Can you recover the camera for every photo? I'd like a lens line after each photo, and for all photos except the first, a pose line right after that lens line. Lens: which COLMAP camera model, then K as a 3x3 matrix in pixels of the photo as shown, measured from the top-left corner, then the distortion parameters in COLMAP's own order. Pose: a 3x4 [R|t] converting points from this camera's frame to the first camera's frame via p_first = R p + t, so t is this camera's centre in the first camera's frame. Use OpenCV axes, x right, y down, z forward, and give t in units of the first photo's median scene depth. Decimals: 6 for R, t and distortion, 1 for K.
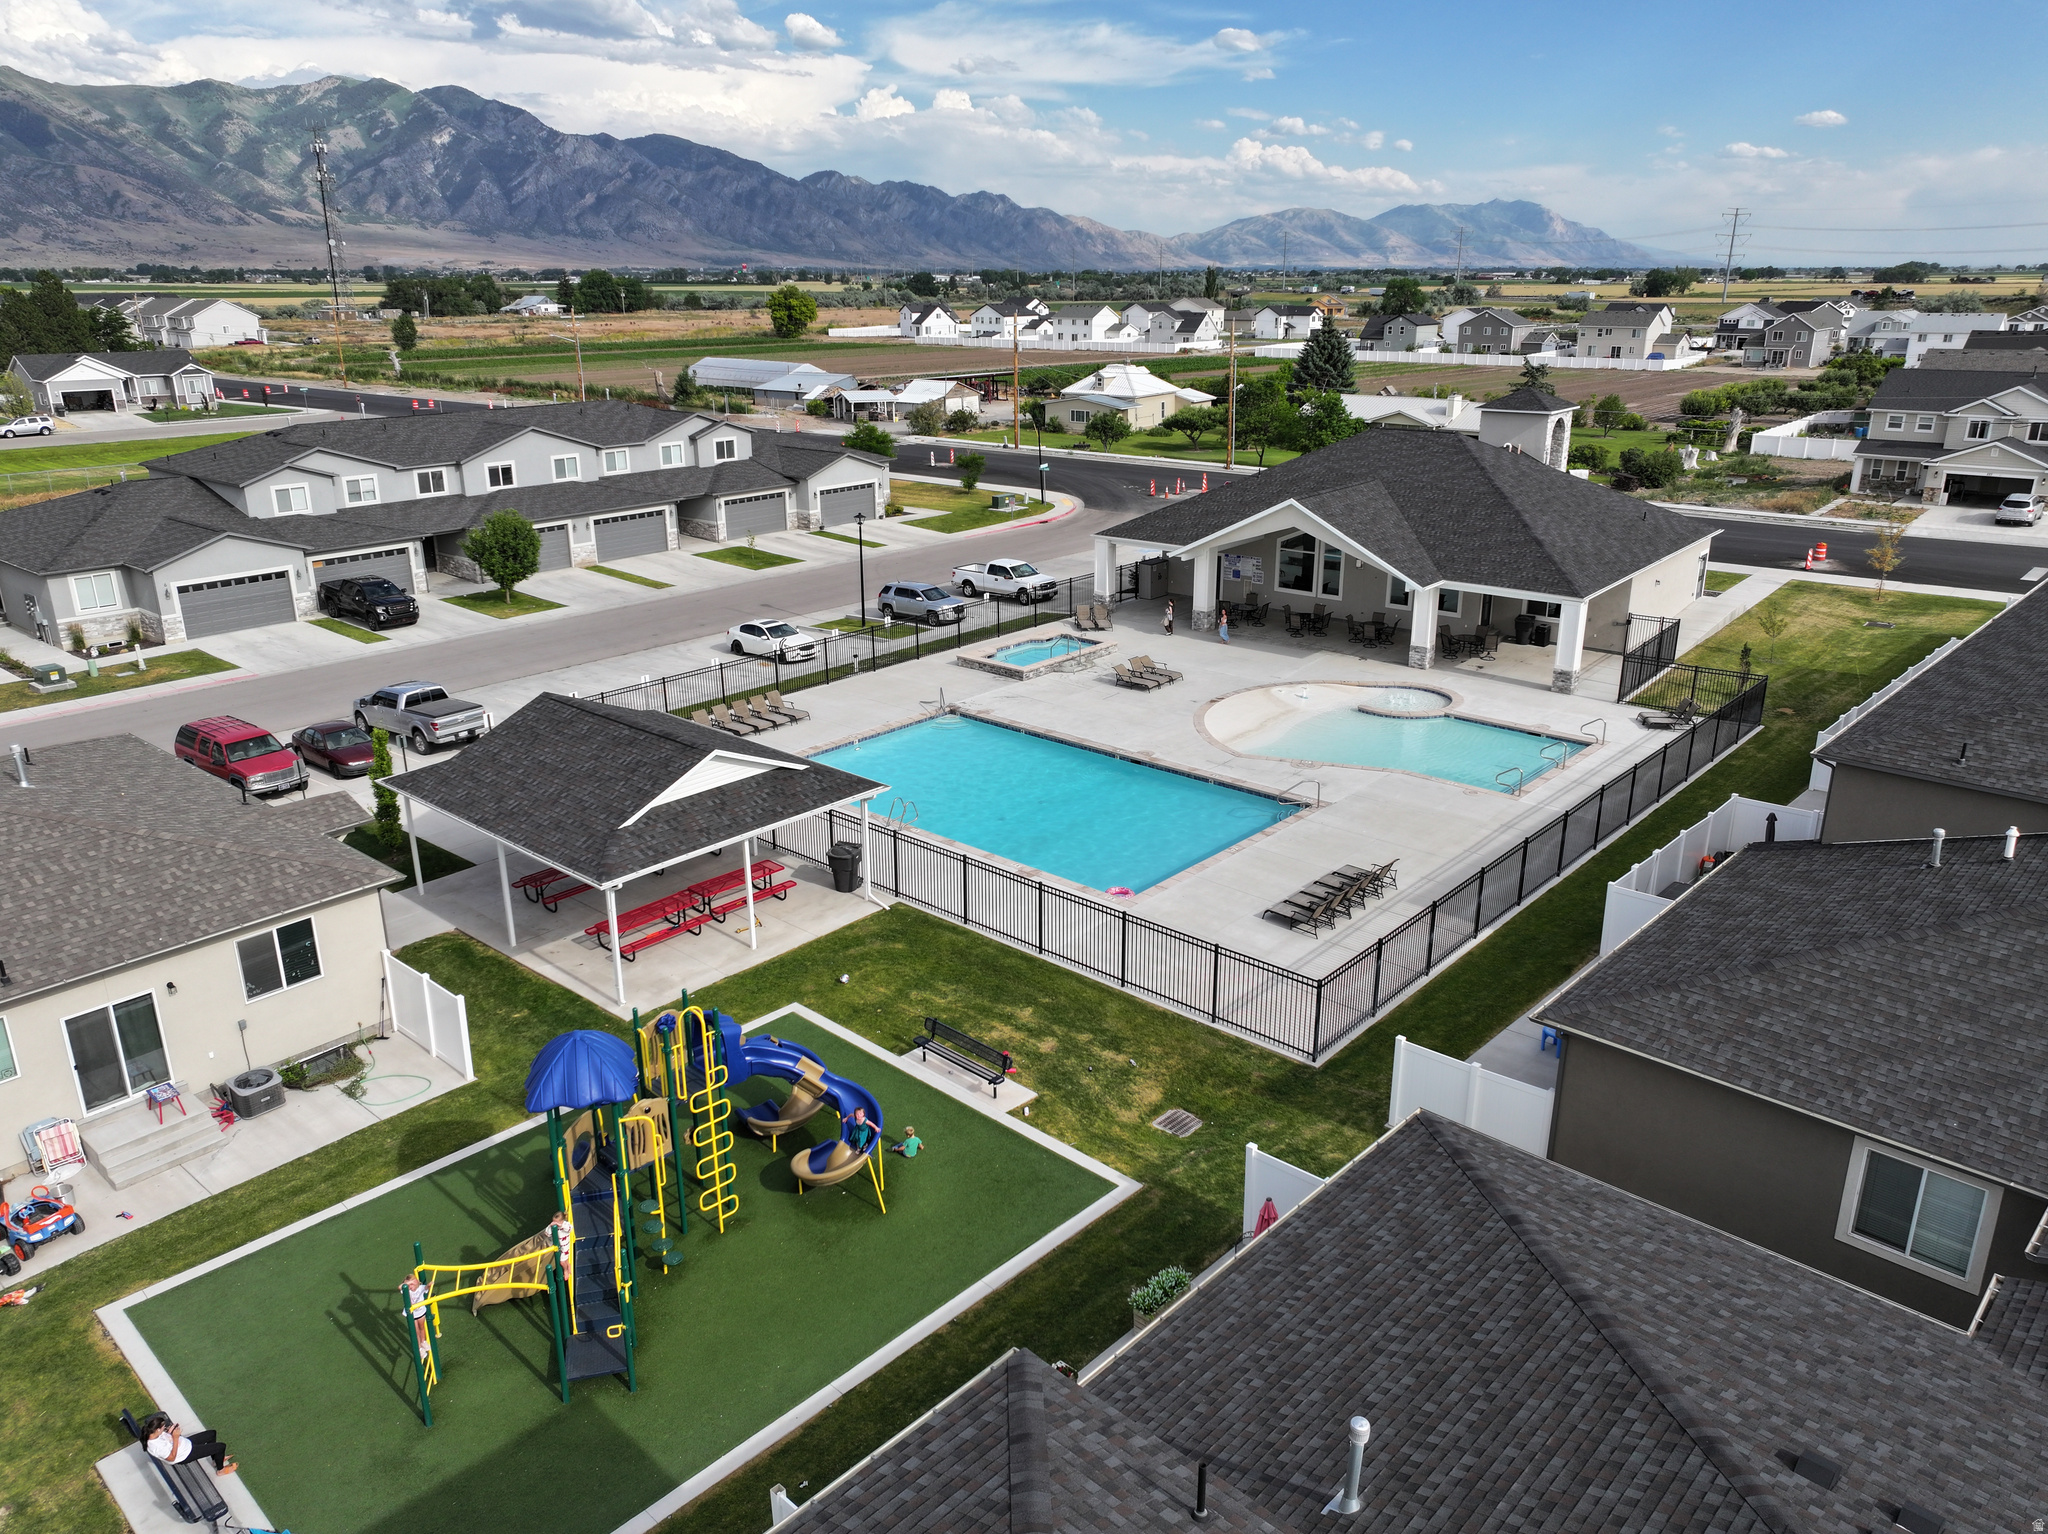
lens RADIAL K [[1429.4, 0, 1029.5], [0, 1429.4, 755.0], [0, 0, 1]] dist [-0.002407, 0.015307]
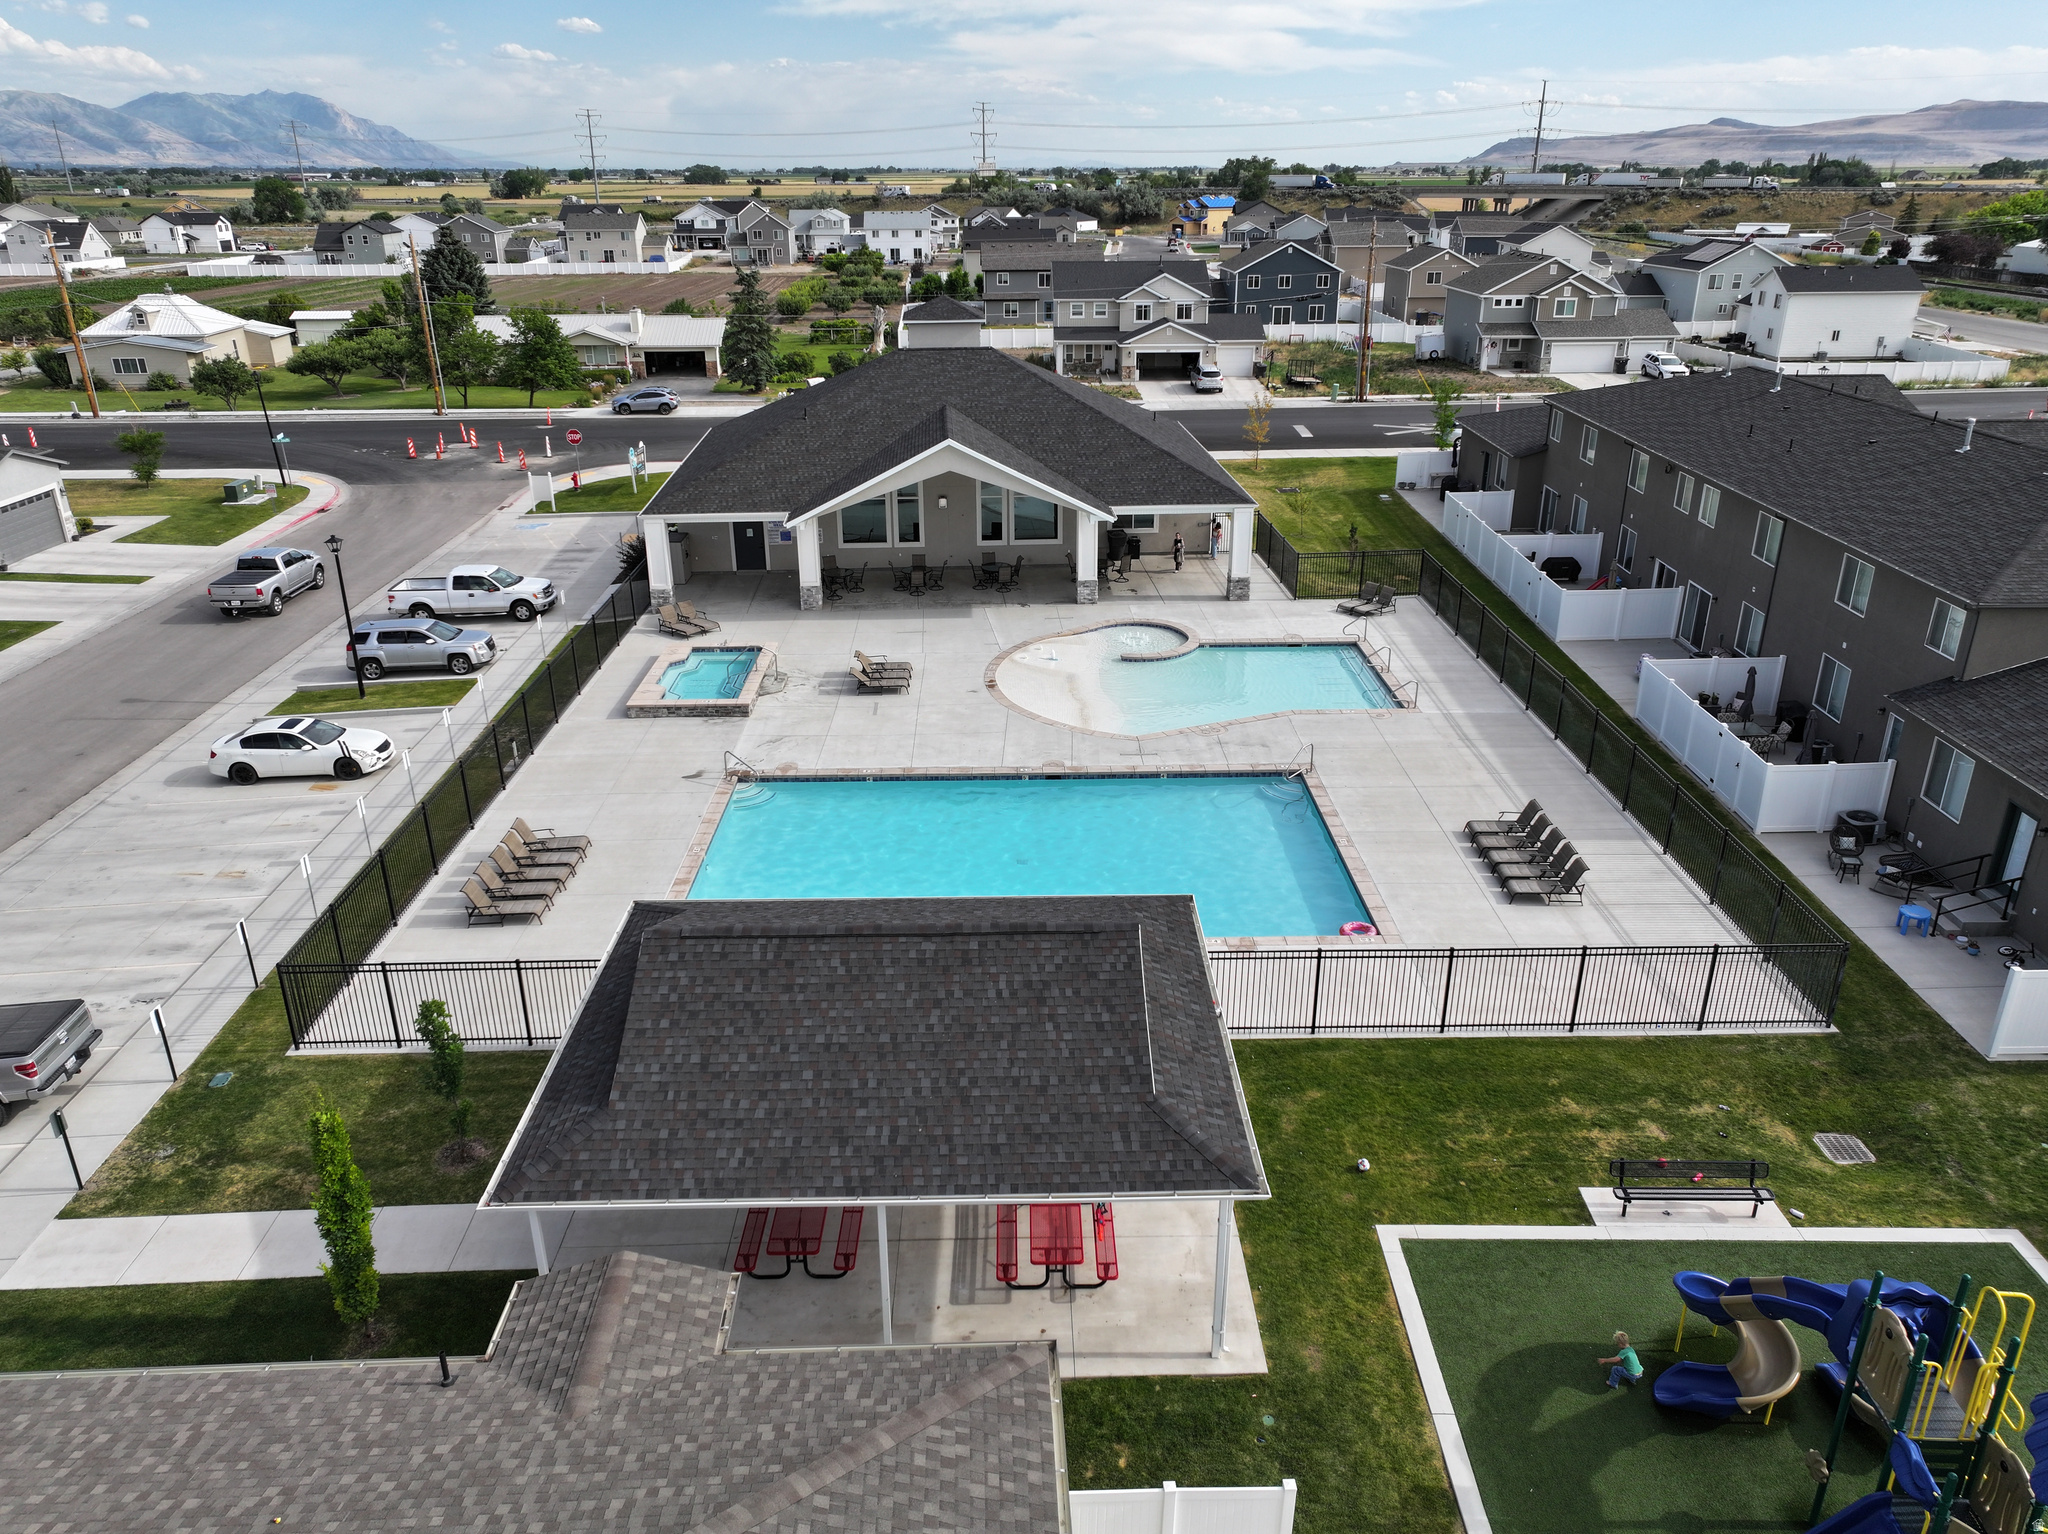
lens RADIAL K [[1429.4, 0, 1029.5], [0, 1429.4, 755.0], [0, 0, 1]] dist [-0.002407, 0.015307]
pose [[0.735505, -0.255599, 0.627456, -0.336268], [0.217071, 0.966189, 0.139134, -0.093666], [-0.641804, 0.033868, 0.766121, 0.278915]]
